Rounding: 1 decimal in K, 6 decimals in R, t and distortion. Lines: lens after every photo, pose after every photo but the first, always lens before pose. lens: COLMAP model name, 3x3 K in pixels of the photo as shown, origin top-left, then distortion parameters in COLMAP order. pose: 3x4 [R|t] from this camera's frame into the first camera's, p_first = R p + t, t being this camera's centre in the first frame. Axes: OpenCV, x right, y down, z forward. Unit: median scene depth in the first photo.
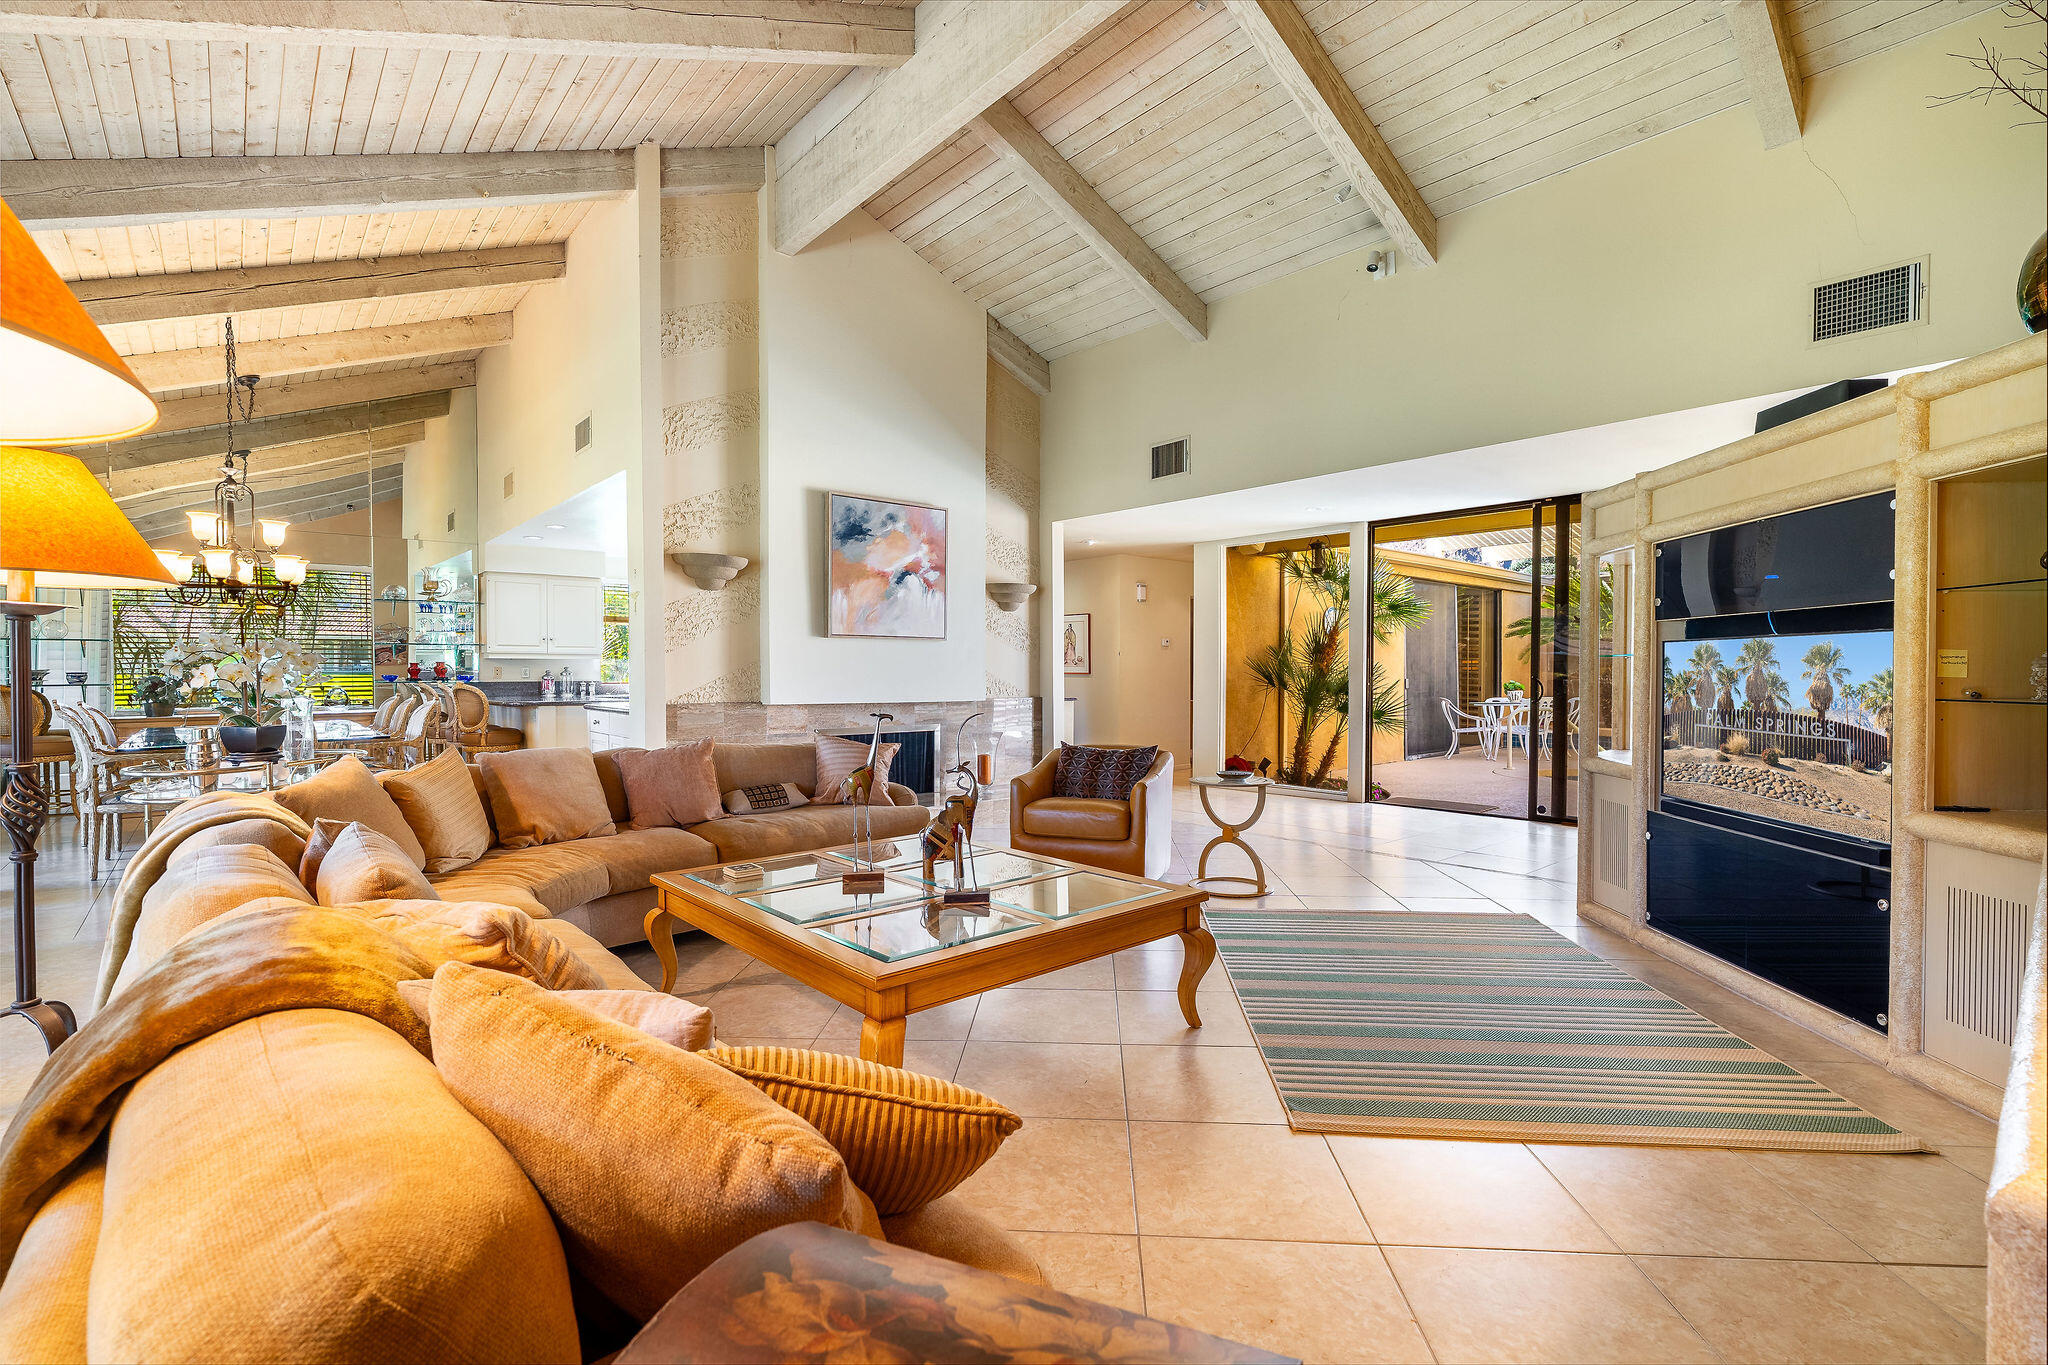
lens RADIAL K [[921.6, 0, 1034.2], [0, 921.6, 687.9], [0, 0, 1]] dist [-0.004997, 0.001185]
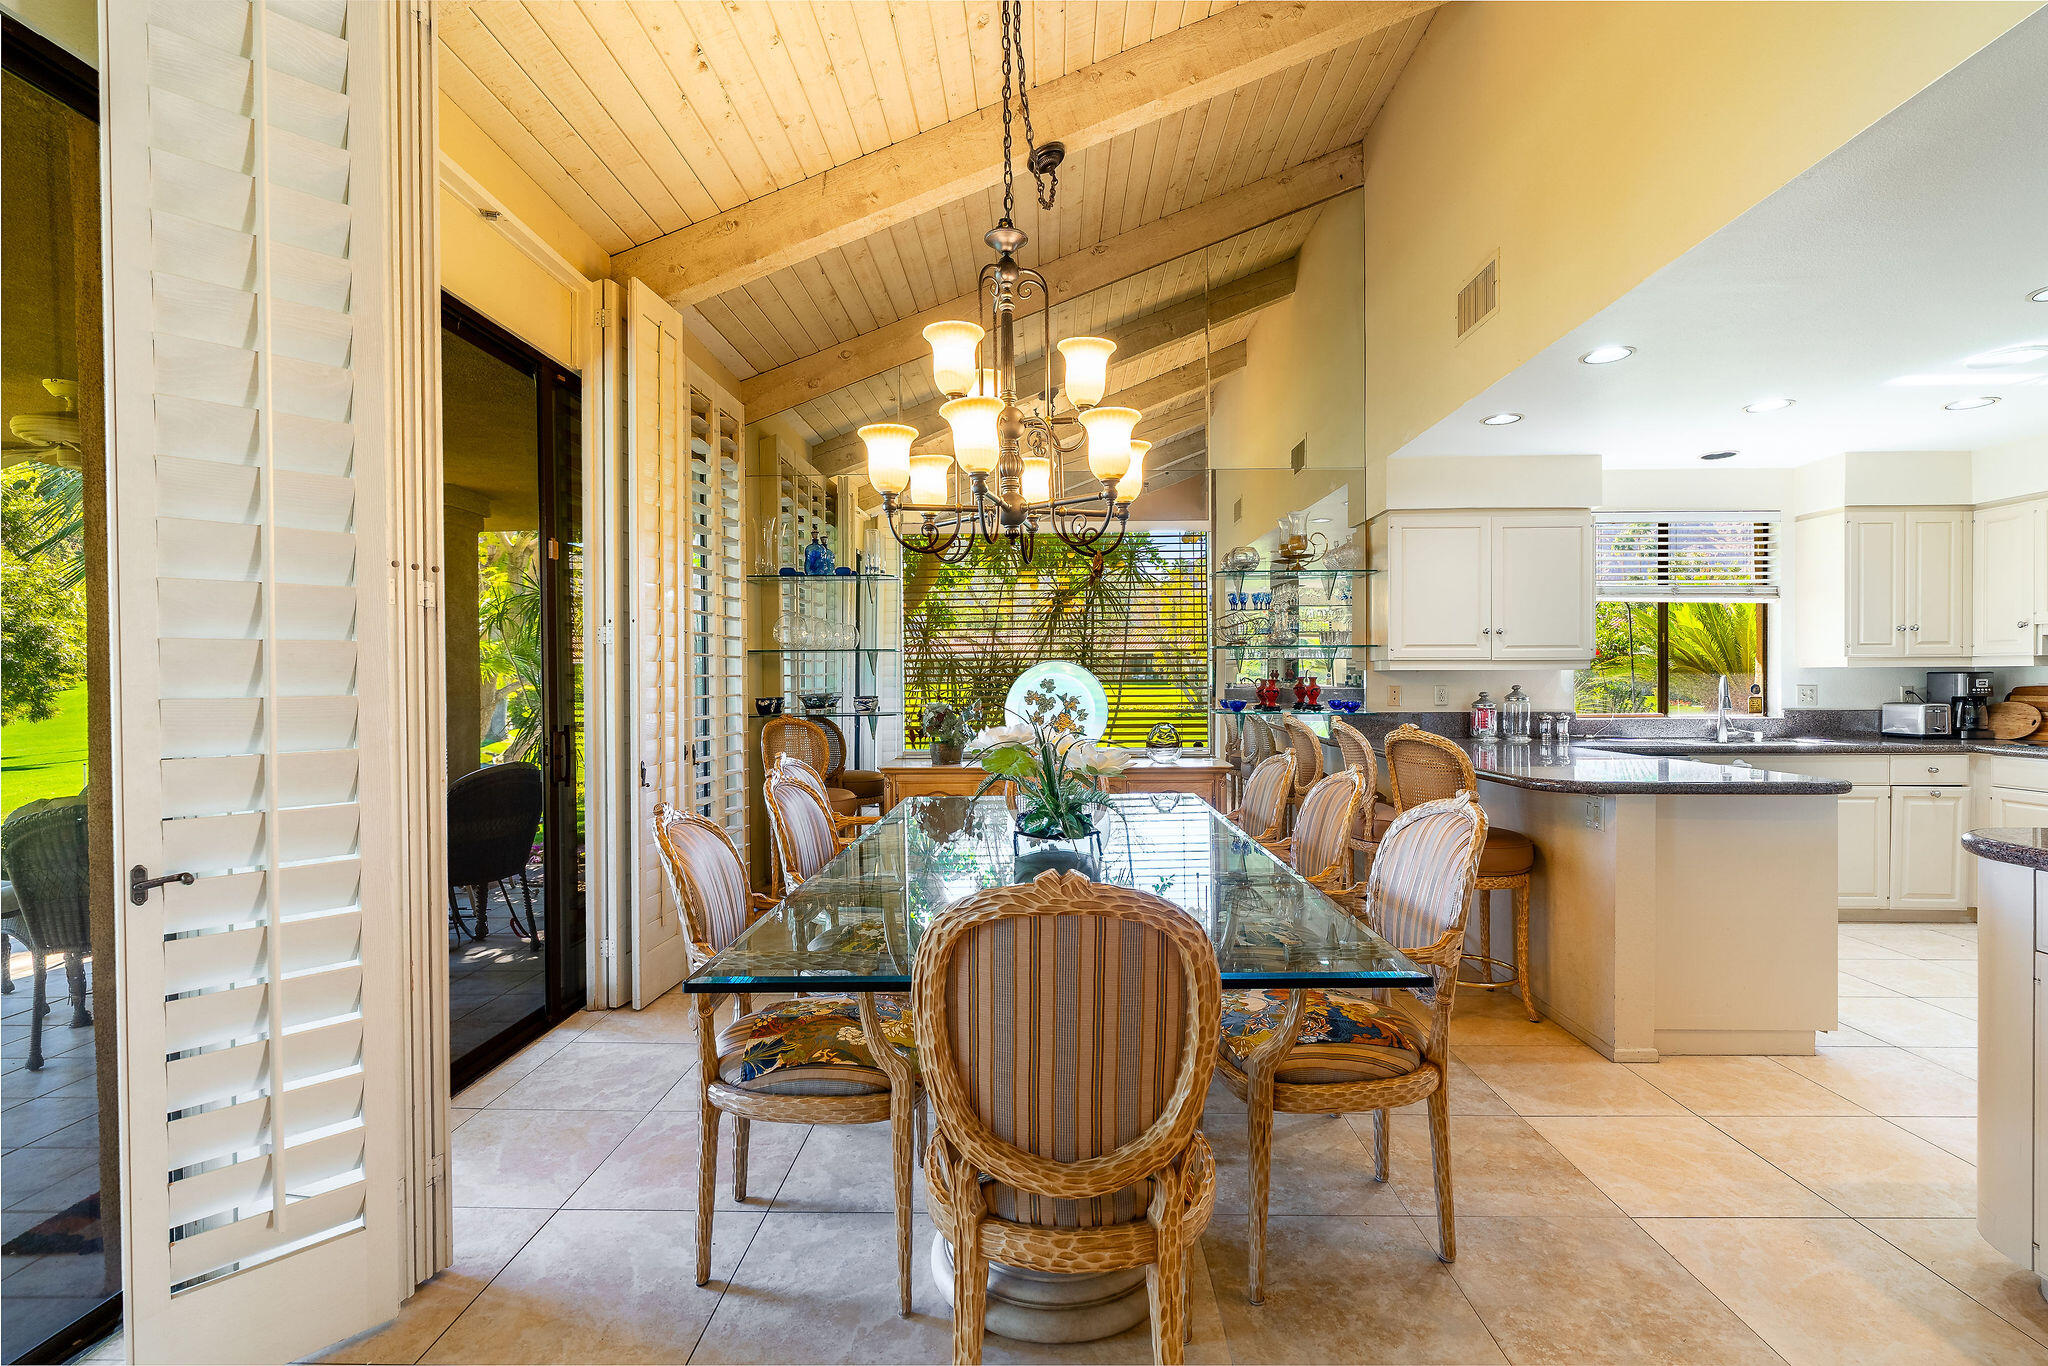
lens RADIAL K [[921.6, 0, 1023.7], [0, 921.6, 685.8], [0, 0, 1]] dist [-0.004997, 0.001185]
pose [[0.730277, 0.001417, -0.683150, -0.387842], [-0.009433, 0.999923, -0.008010, -0.017031], [0.683086, 0.012293, 0.730235, 0.467361]]
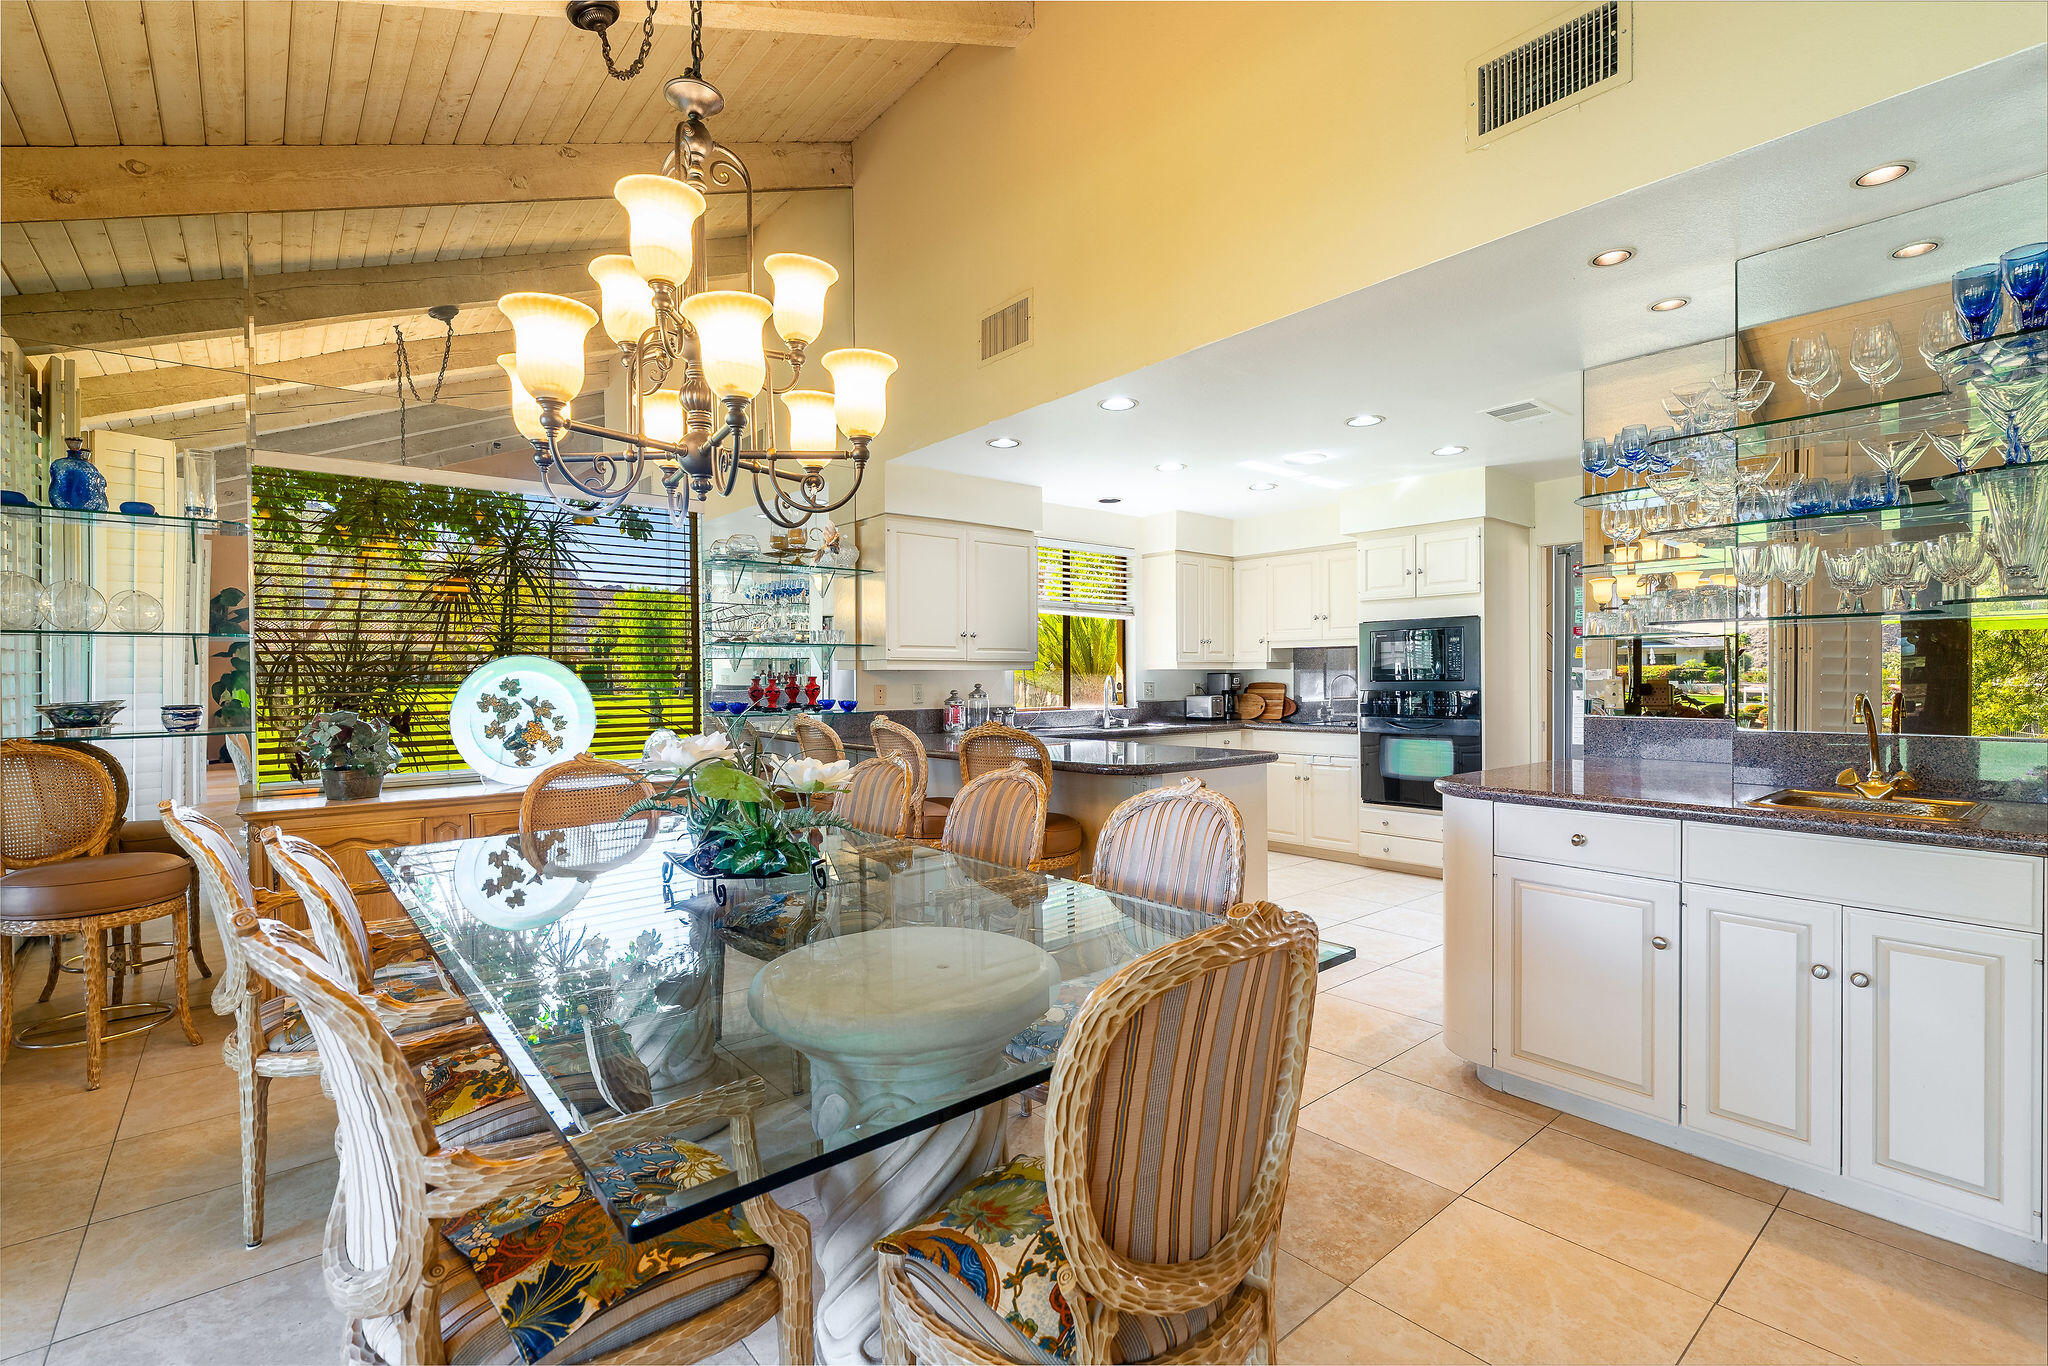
lens RADIAL K [[921.6, 0, 1022.0], [0, 921.6, 687.0], [0, 0, 1]] dist [-0.004997, 0.001185]
pose [[0.999585, -0.005713, -0.028228, -0.505326], [0.005432, 0.999935, -0.010028, -0.016125], [0.028284, 0.009870, 0.999551, 0.457441]]
